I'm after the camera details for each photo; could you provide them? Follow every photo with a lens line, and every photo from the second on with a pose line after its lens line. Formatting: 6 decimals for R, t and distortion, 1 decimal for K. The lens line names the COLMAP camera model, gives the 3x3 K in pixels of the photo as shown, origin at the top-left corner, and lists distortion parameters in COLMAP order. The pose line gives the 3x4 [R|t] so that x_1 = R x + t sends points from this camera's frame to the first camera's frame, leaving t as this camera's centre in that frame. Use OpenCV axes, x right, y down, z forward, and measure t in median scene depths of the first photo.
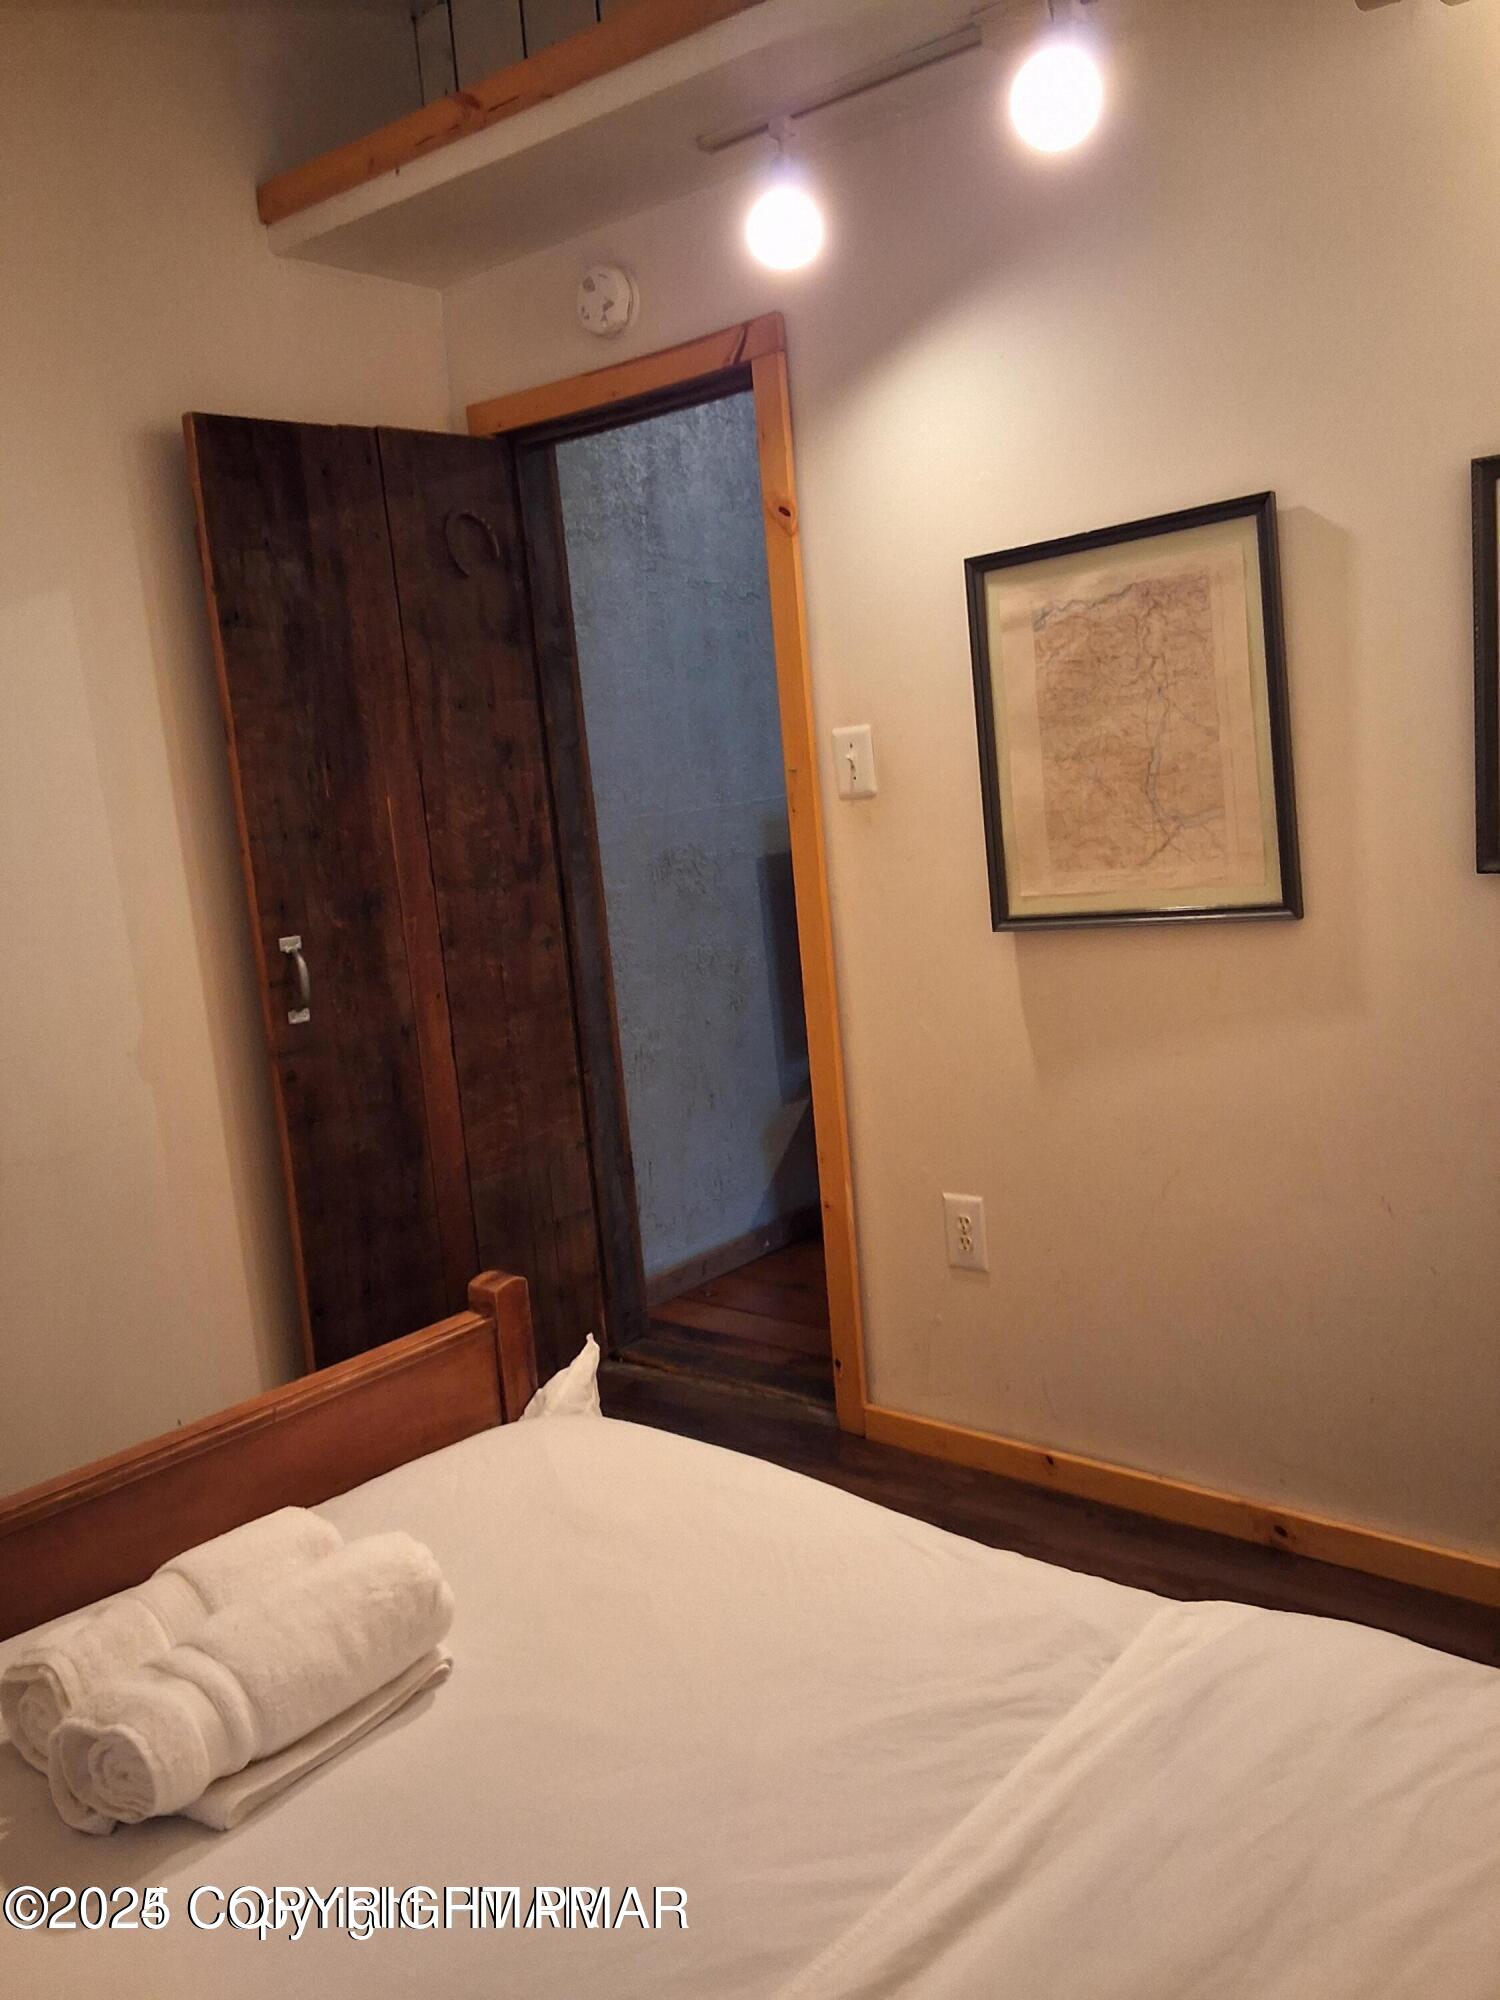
lens RADIAL K [[1614.3, 0, 750.0], [0, 1614.3, 1000.0], [0, 0, 1]] dist [0.109857, -0.136873]
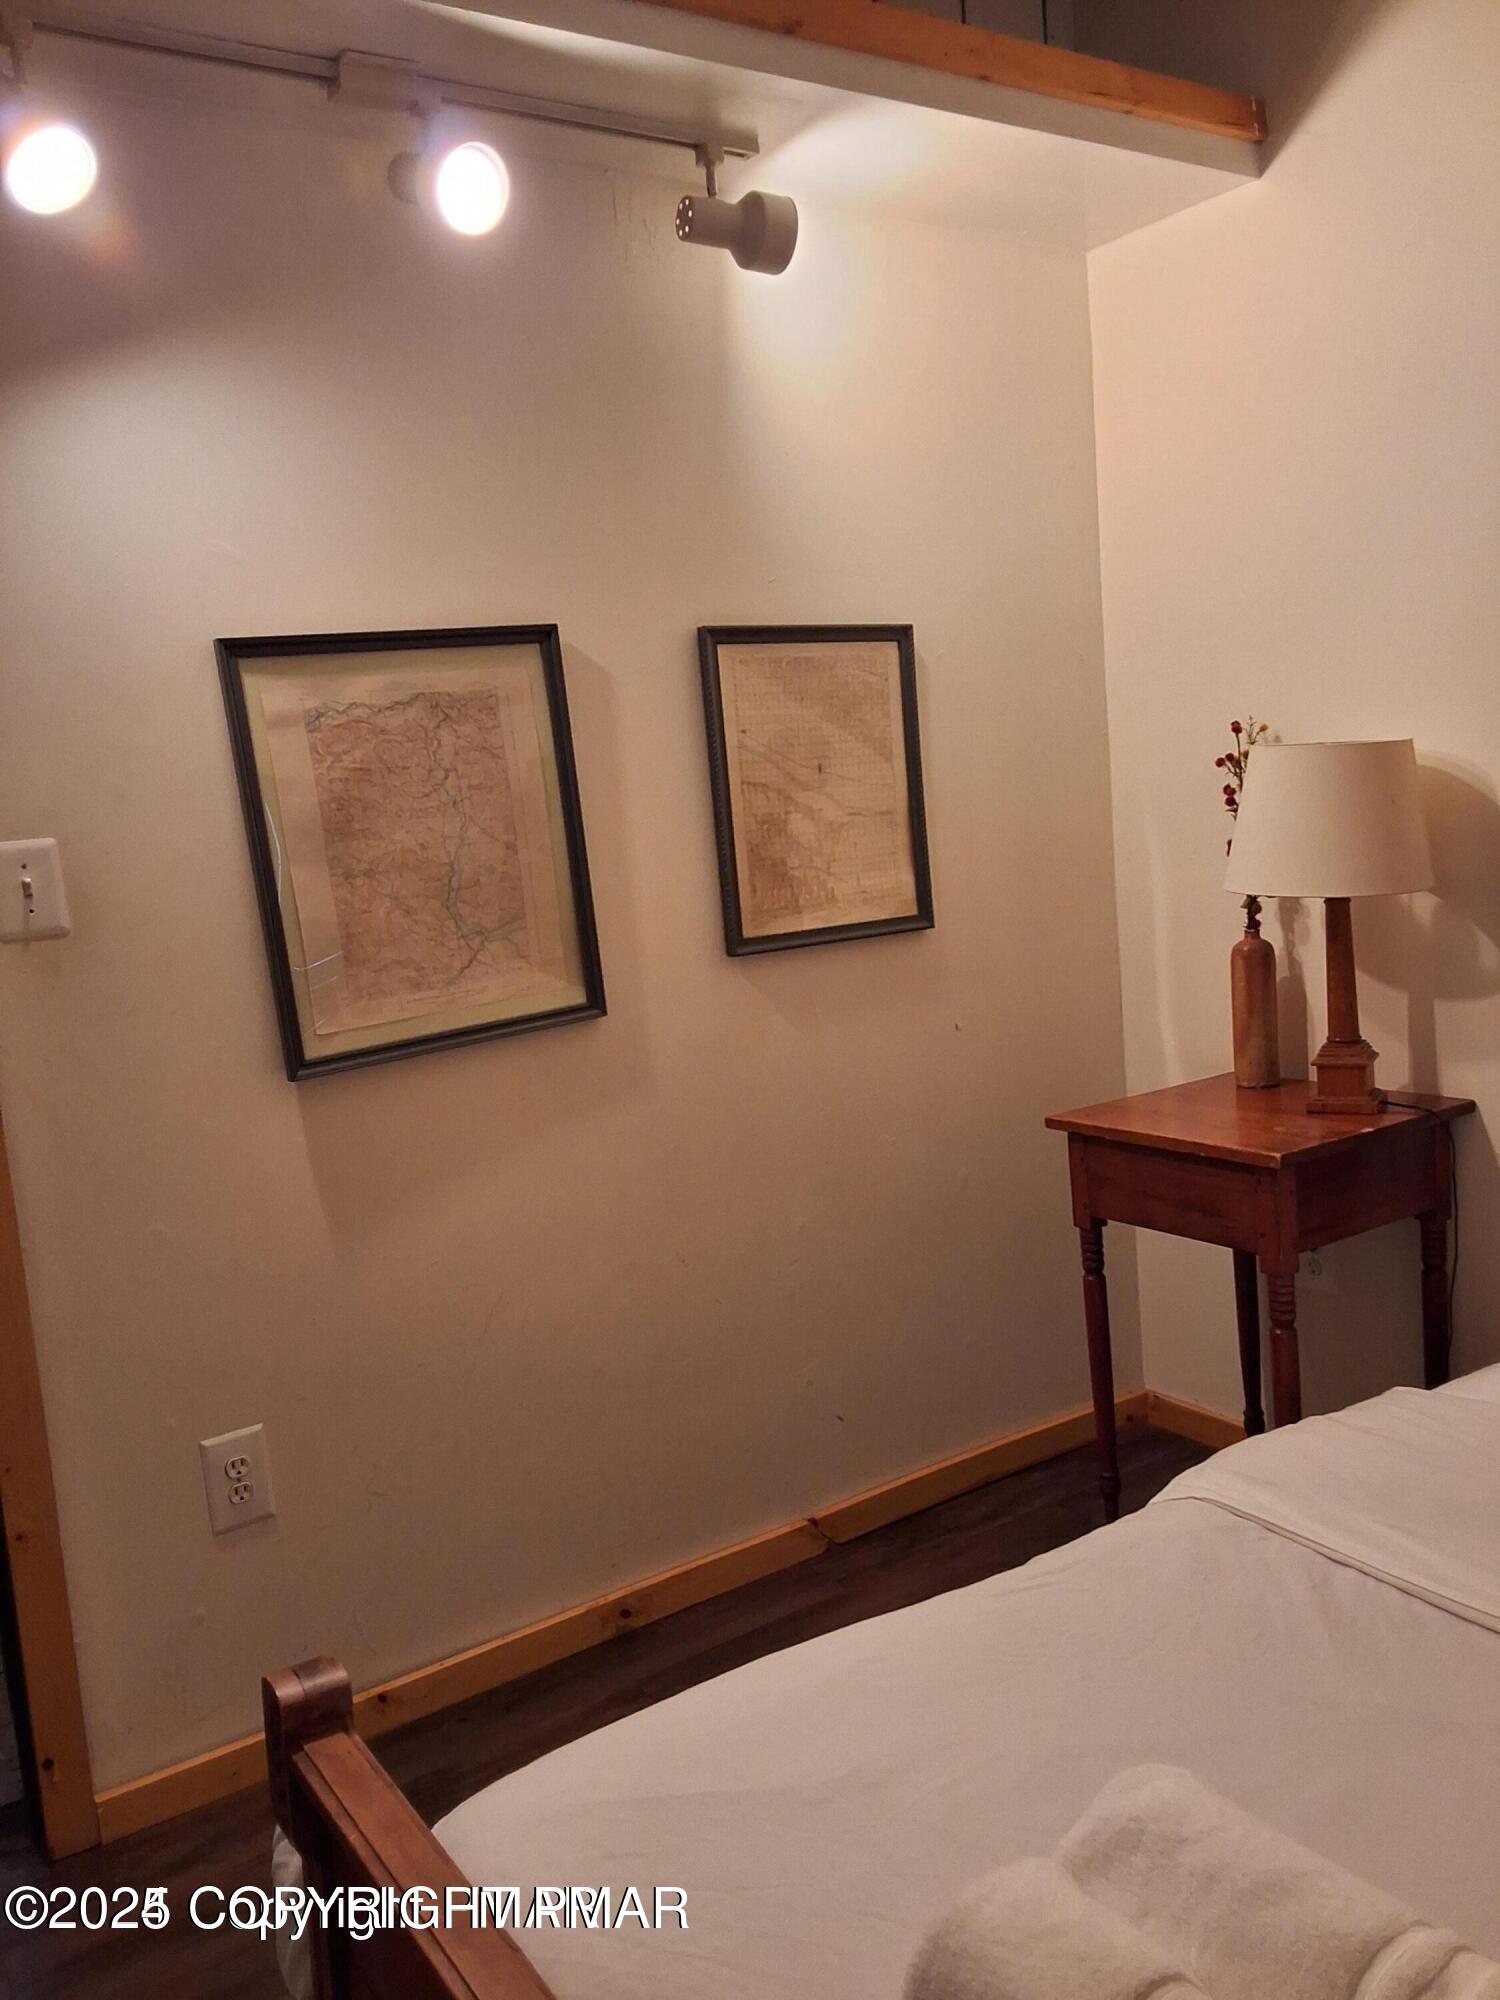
lens RADIAL K [[1614.3, 0, 750.0], [0, 1614.3, 1000.0], [0, 0, 1]] dist [0.109857, -0.136873]
pose [[0.271835, -0.054826, 0.960781, -0.628220], [0.202572, 0.979266, -0.001434, -0.036804], [-0.940782, 0.195017, 0.277305, 0.573897]]
